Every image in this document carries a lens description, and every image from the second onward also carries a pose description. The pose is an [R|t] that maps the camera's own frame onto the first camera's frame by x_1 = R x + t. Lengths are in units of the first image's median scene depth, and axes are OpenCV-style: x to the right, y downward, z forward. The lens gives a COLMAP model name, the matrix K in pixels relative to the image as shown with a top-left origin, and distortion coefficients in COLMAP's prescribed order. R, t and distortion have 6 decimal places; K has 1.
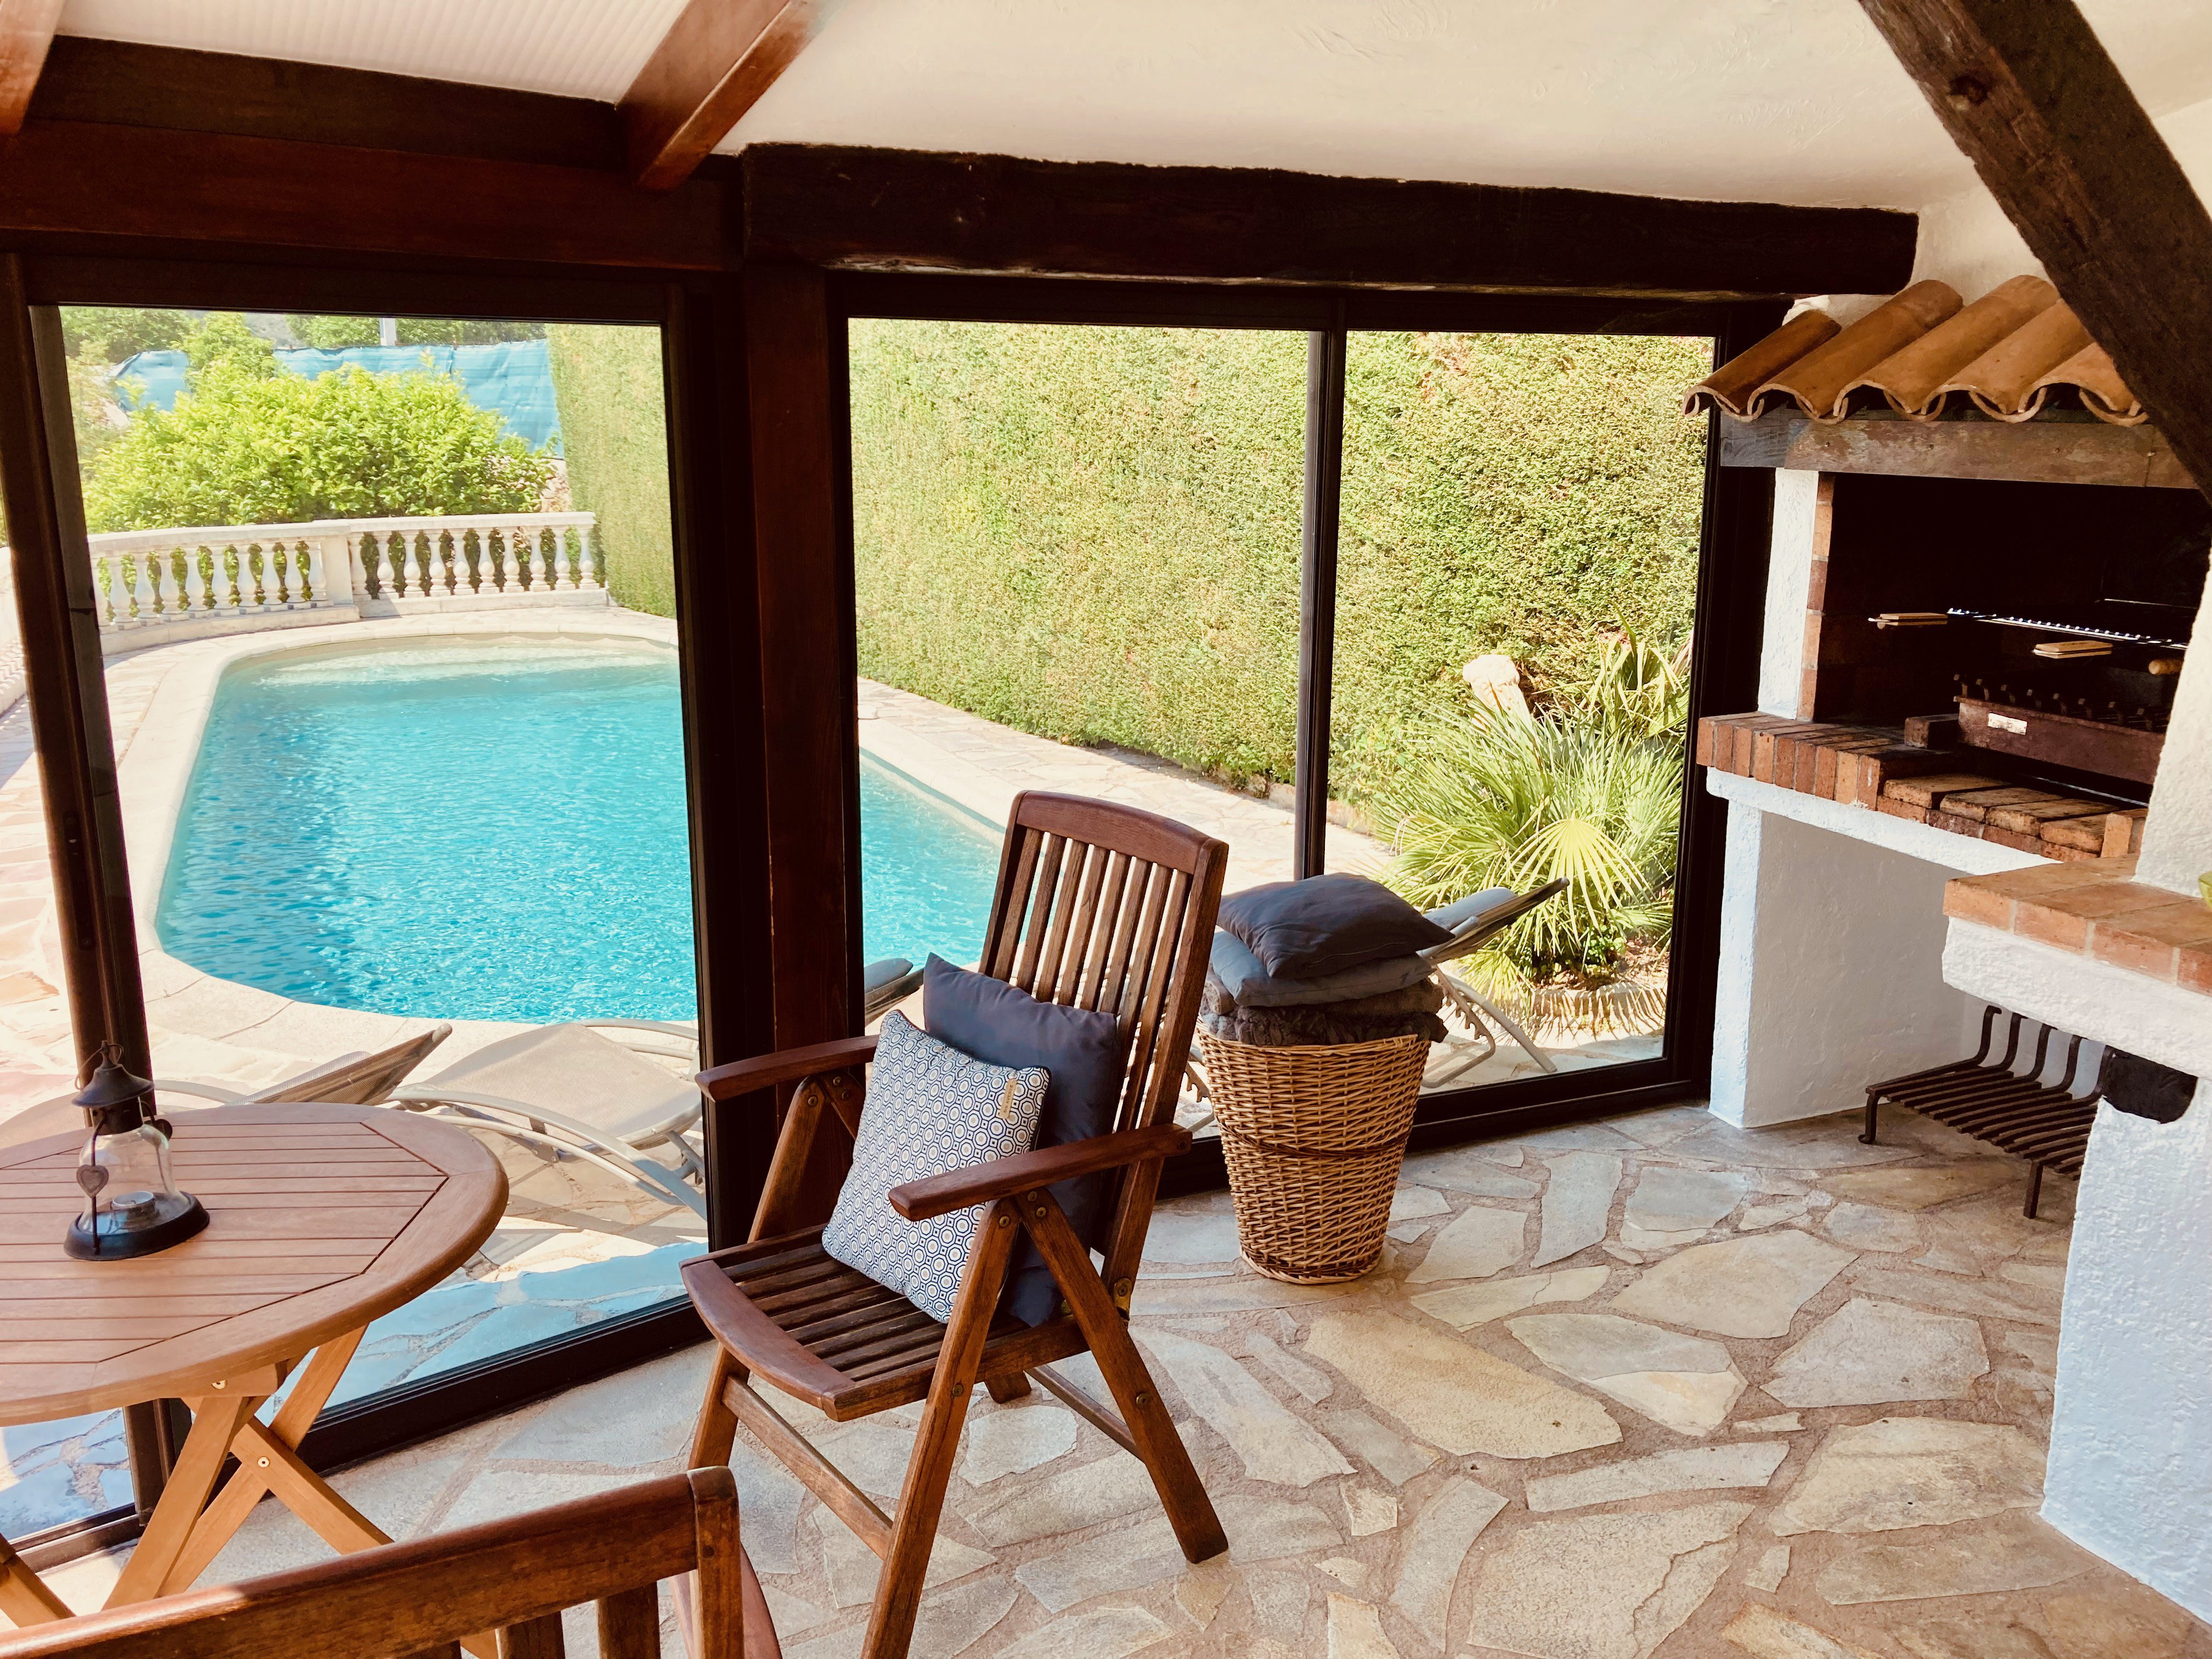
lens RADIAL K [[1813.3, 0, 1103.2], [0, 1813.3, 852.3], [0, 0, 1]] dist [0.051290, -0.075017]
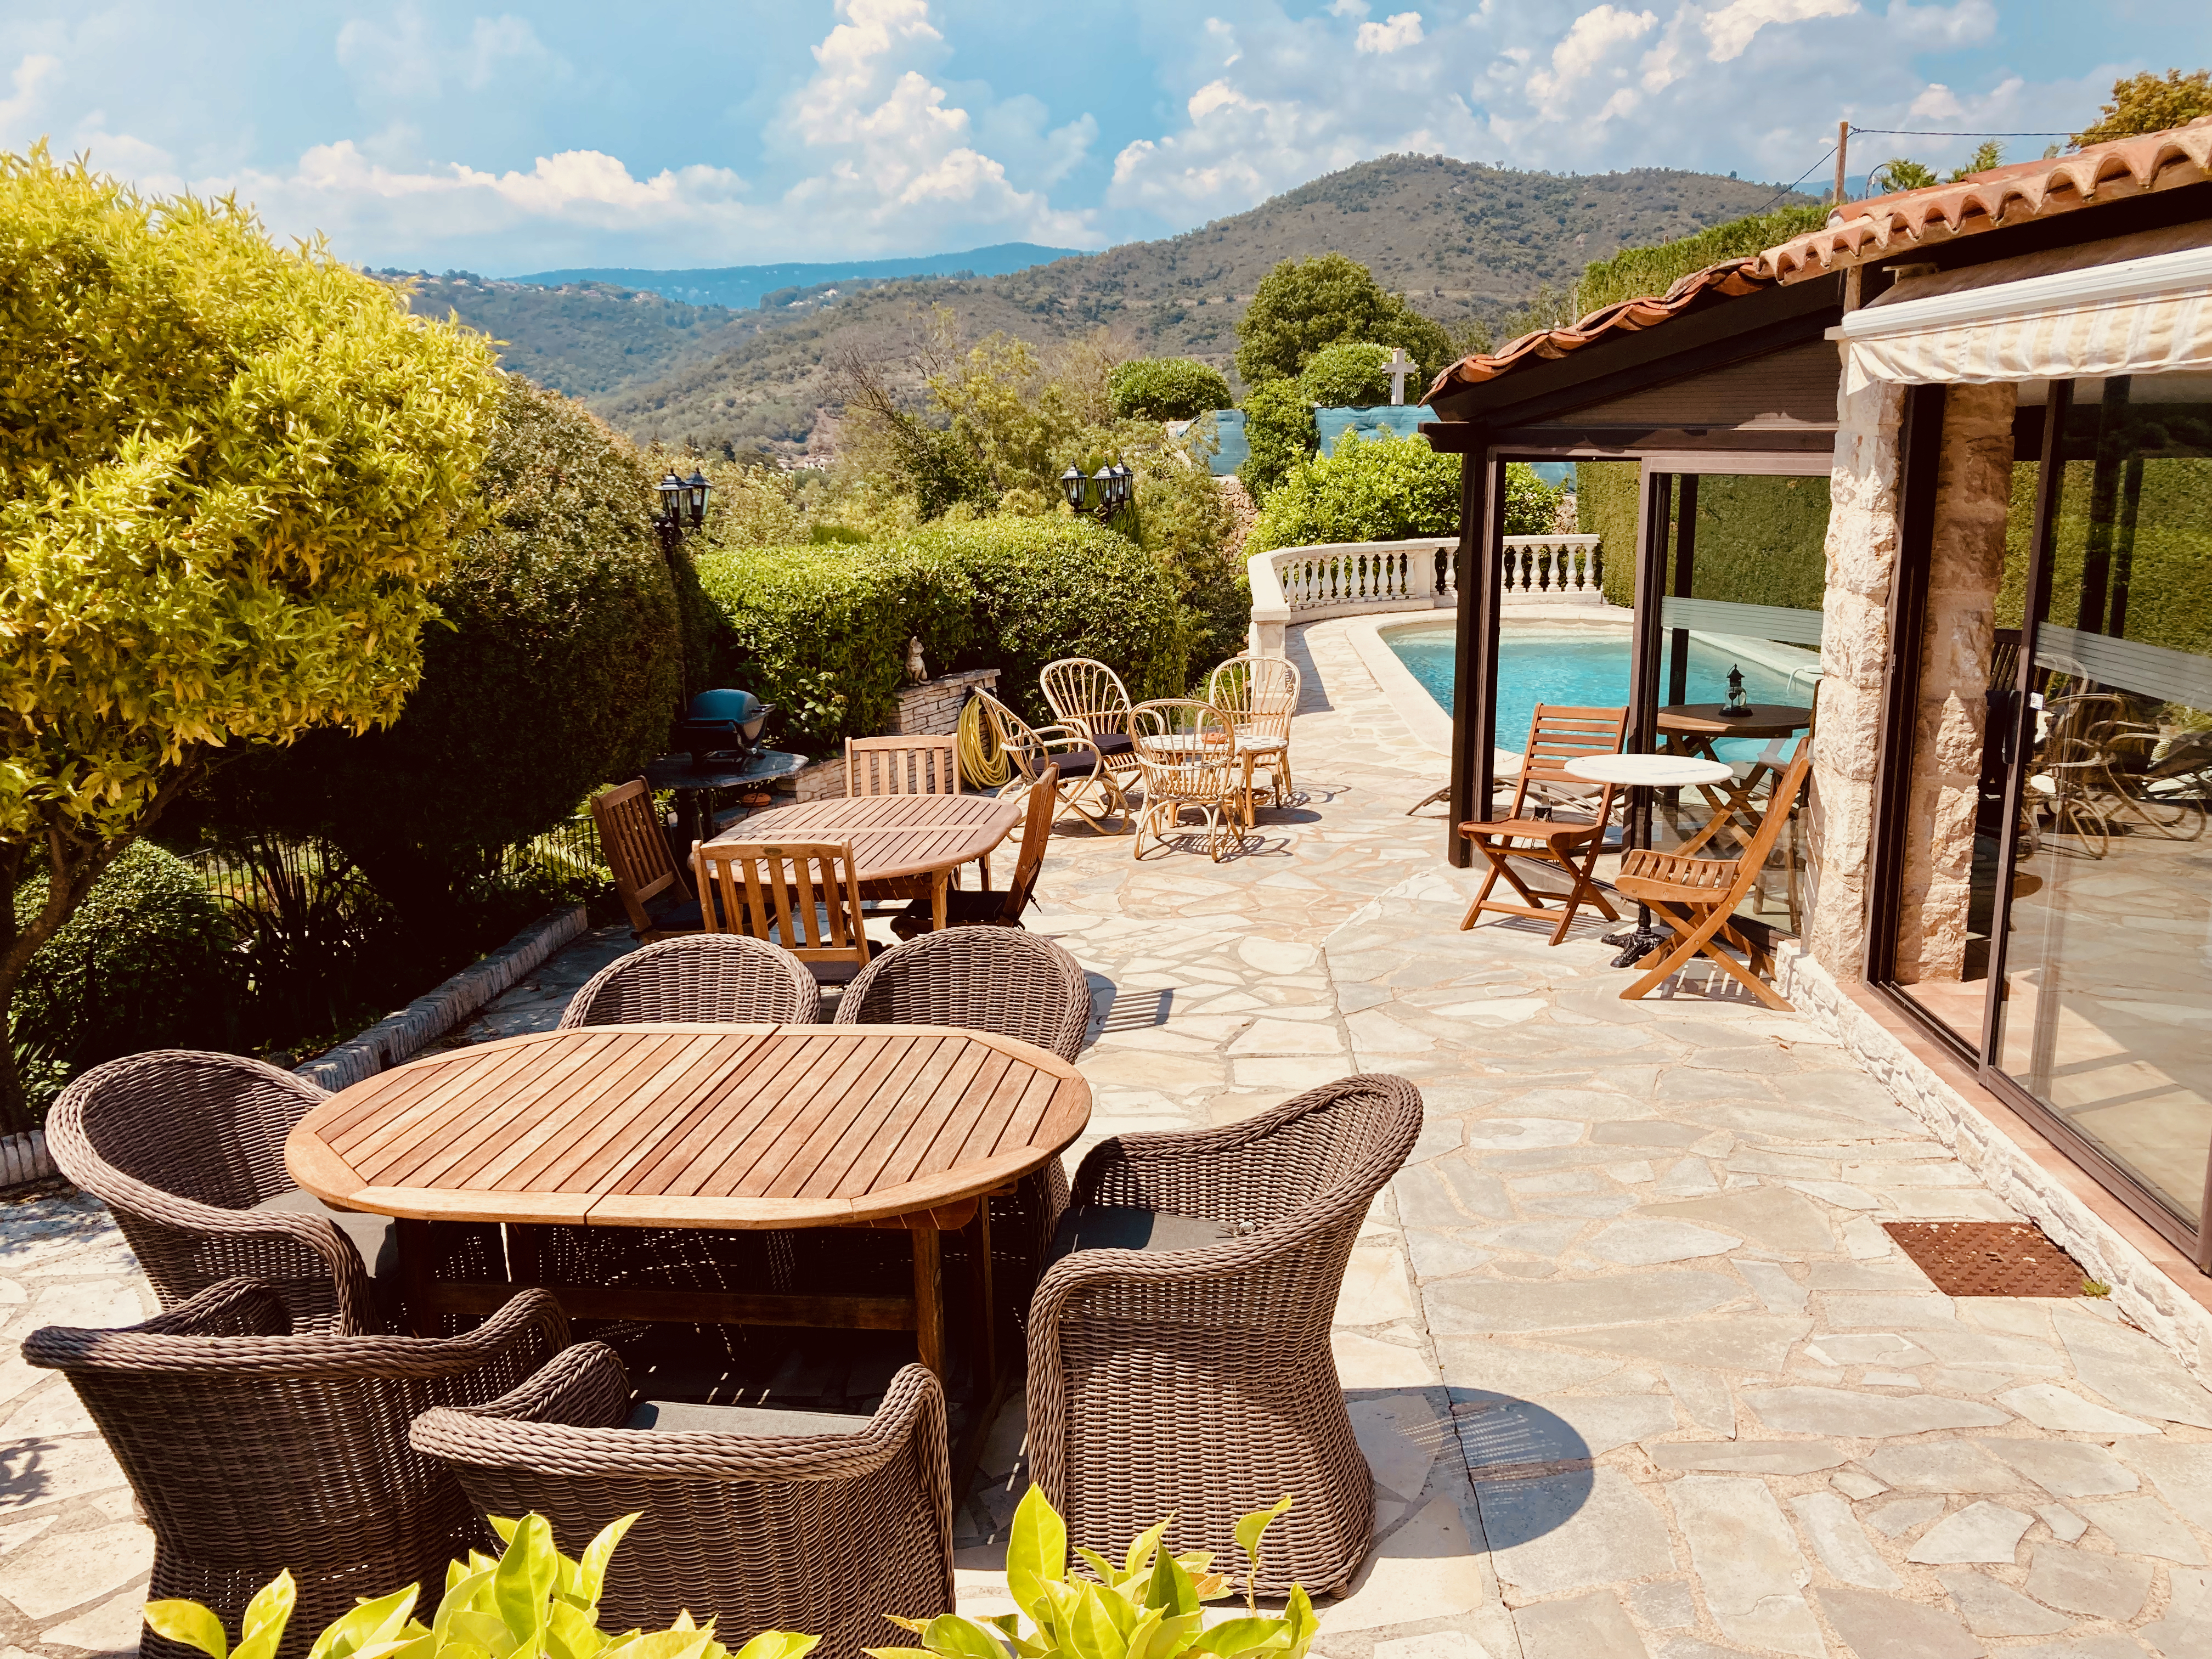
lens RADIAL K [[1813.3, 0, 1103.2], [0, 1813.3, 852.3], [0, 0, 1]] dist [0.051290, -0.075017]
pose [[0.895881, 0.085870, -0.435918, 0.001415], [-0.090880, 0.995818, 0.009390, 0.073767], [0.434901, 0.031204, 0.899937, -0.393820]]
